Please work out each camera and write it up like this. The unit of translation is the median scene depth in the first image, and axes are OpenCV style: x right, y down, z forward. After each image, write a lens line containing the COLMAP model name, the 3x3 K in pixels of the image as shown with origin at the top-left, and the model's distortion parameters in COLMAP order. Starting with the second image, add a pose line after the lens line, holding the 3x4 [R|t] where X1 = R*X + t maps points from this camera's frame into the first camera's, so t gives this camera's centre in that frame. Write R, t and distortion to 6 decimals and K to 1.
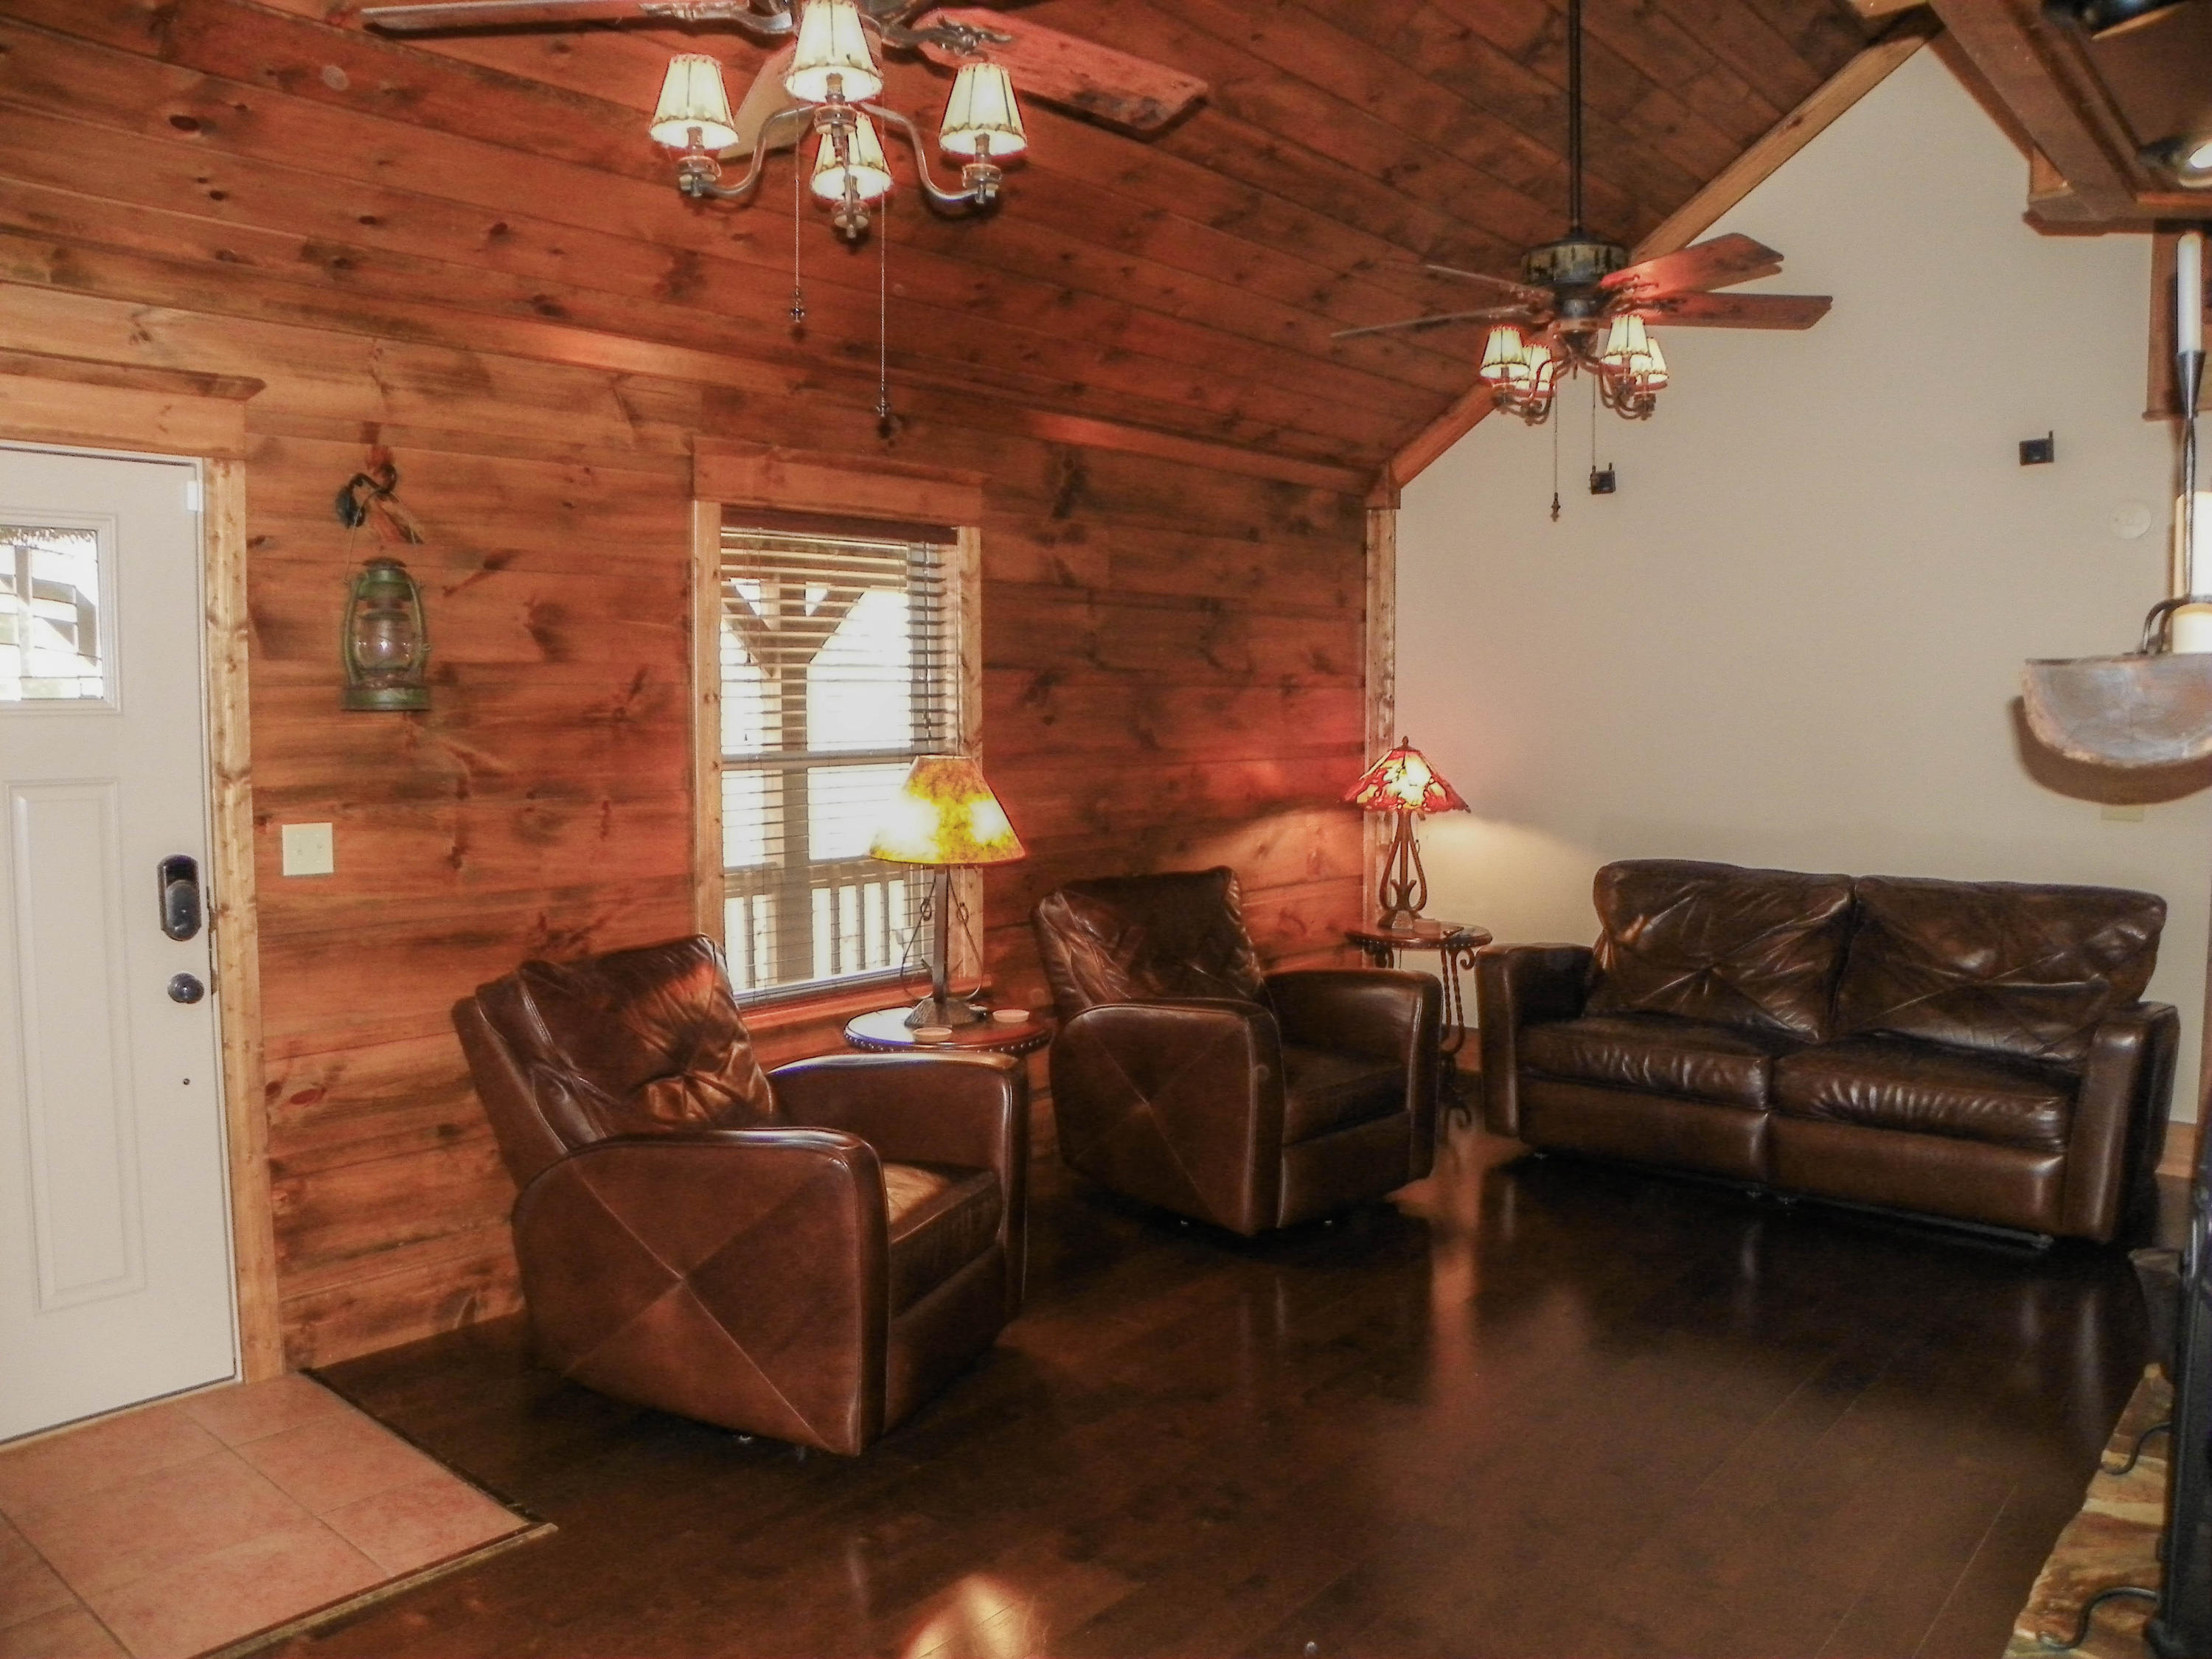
lens RADIAL K [[1668.0, 0, 1091.4], [0, 1668.0, 822.0], [0, 0, 1]] dist [-0.131711, 0.069727]
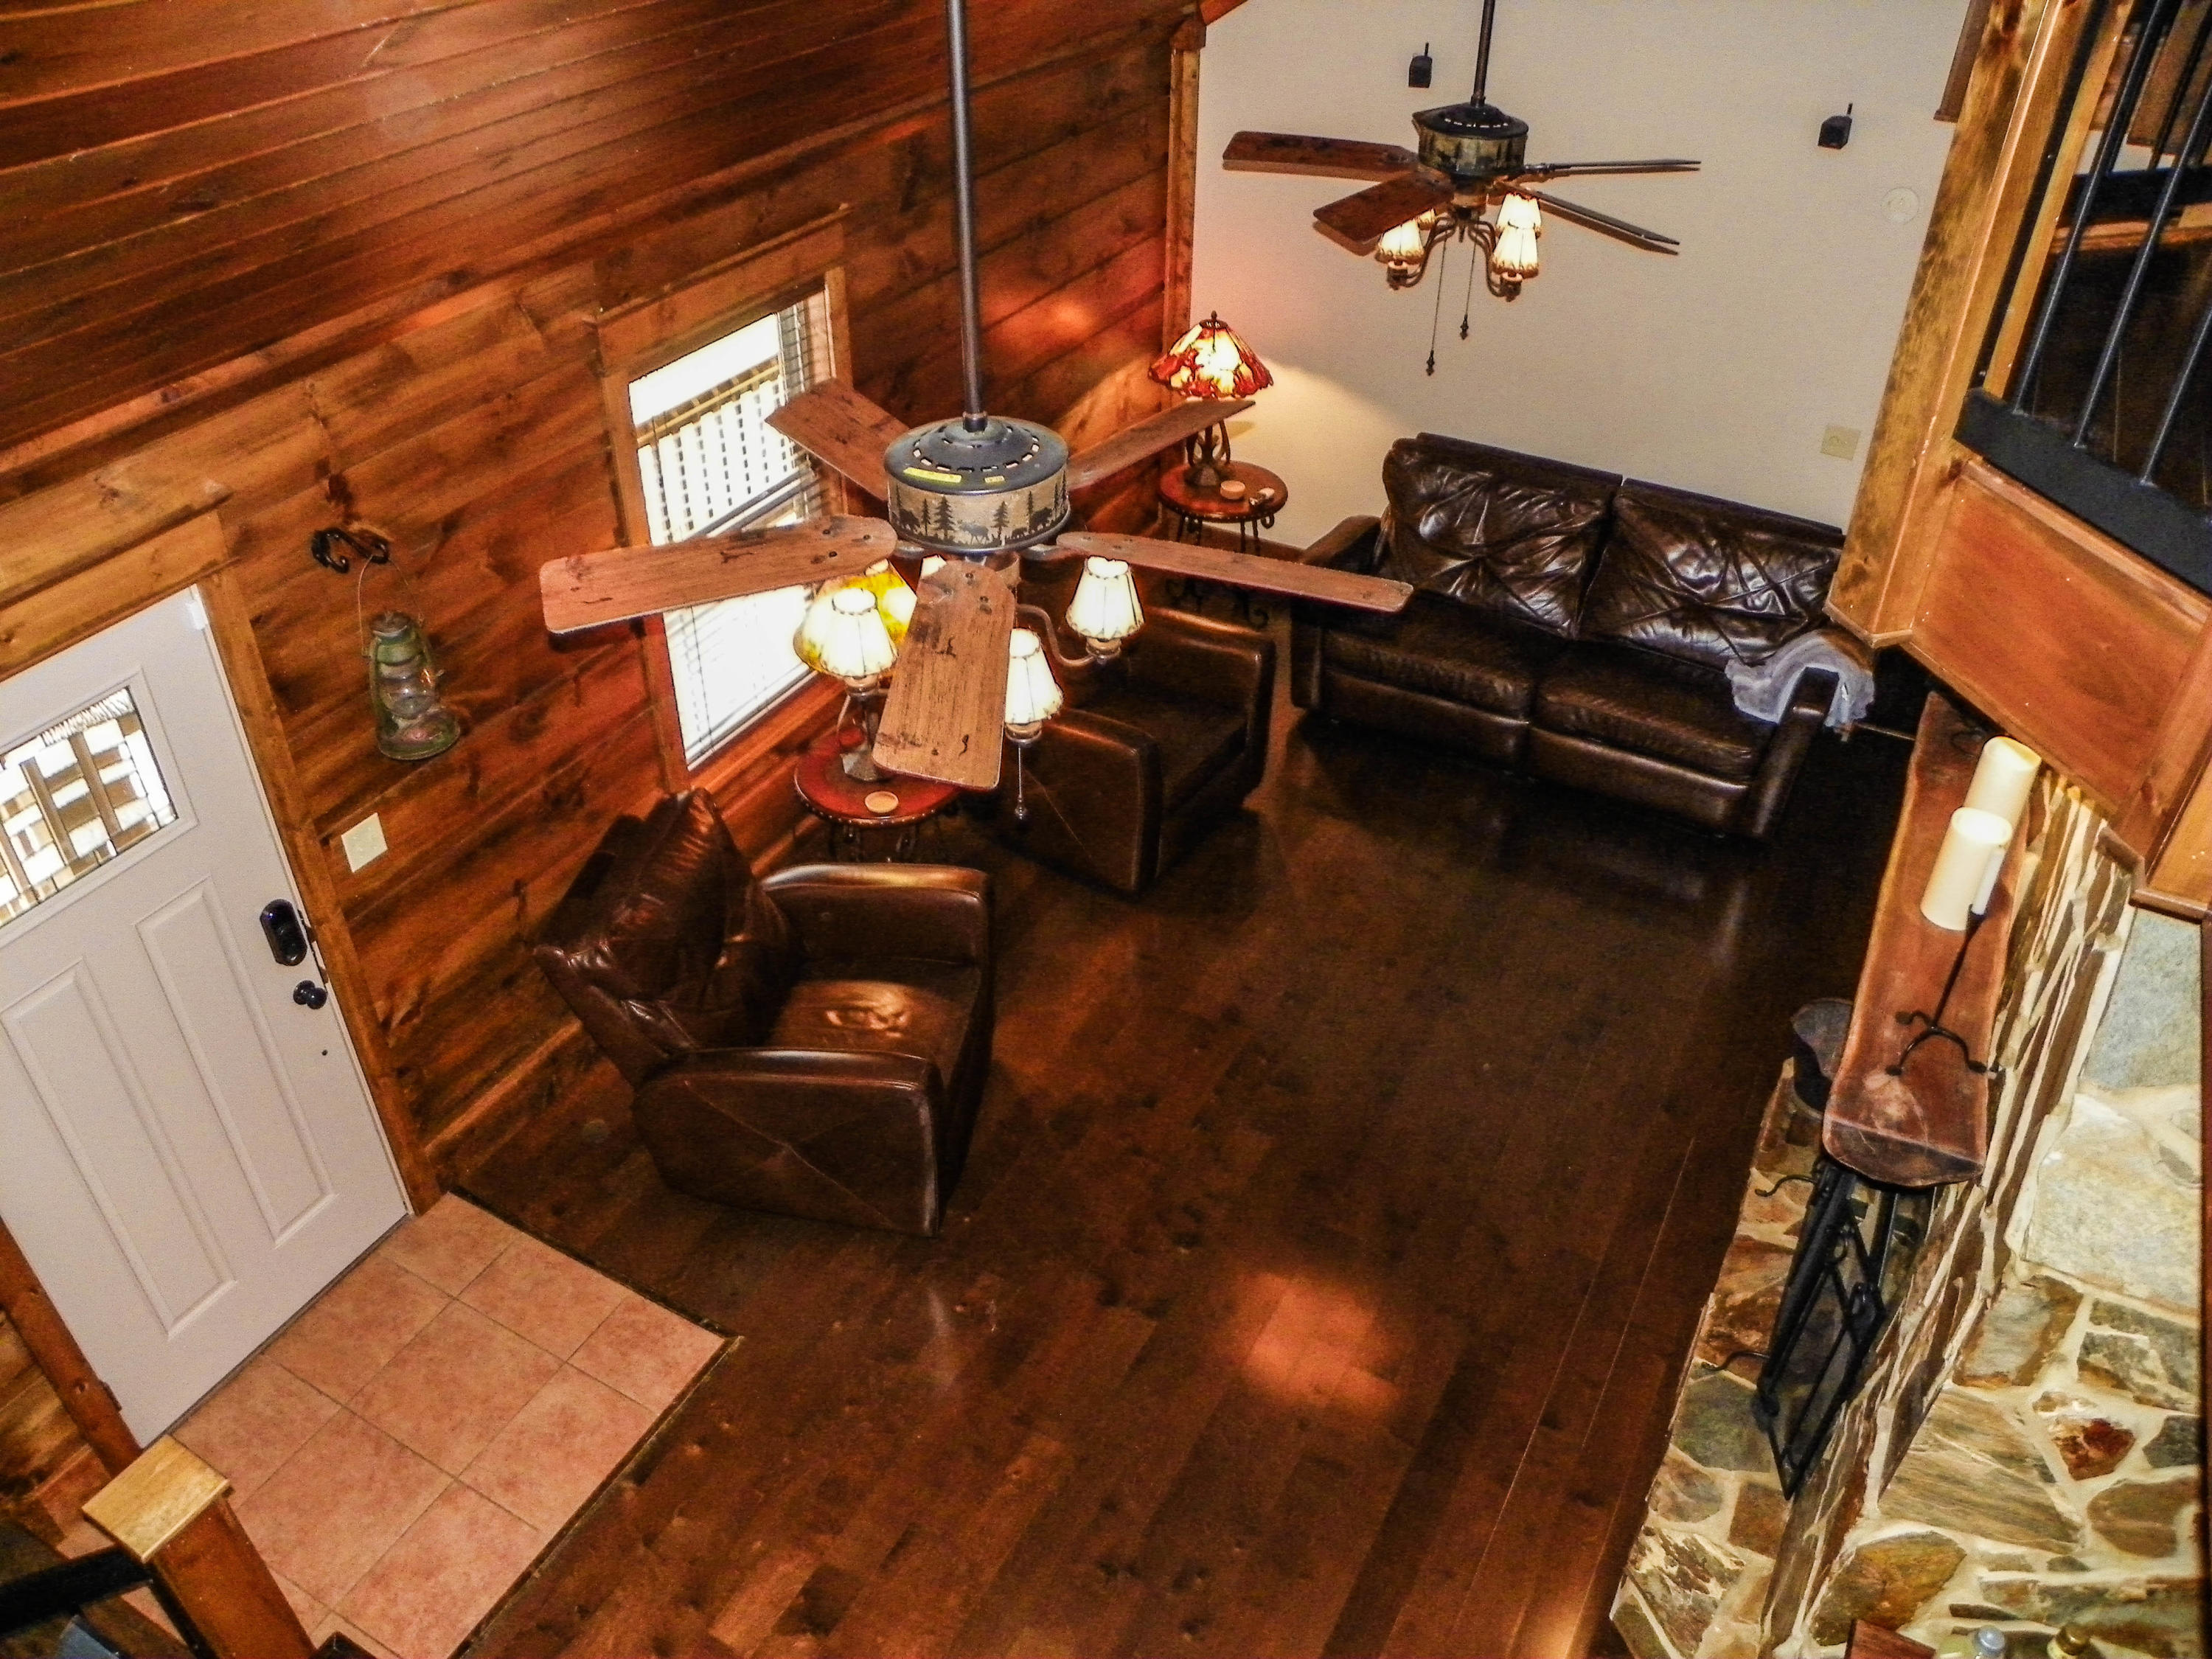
lens RADIAL K [[1668.0, 0, 1094.1], [0, 1668.0, 835.7], [0, 0, 1]] dist [-0.131711, 0.069727]
pose [[0.977249, -0.121048, 0.174159, -0.167177], [0.010810, 0.848498, 0.529088, -0.508406], [-0.211819, -0.515168, 0.830502, -0.025896]]
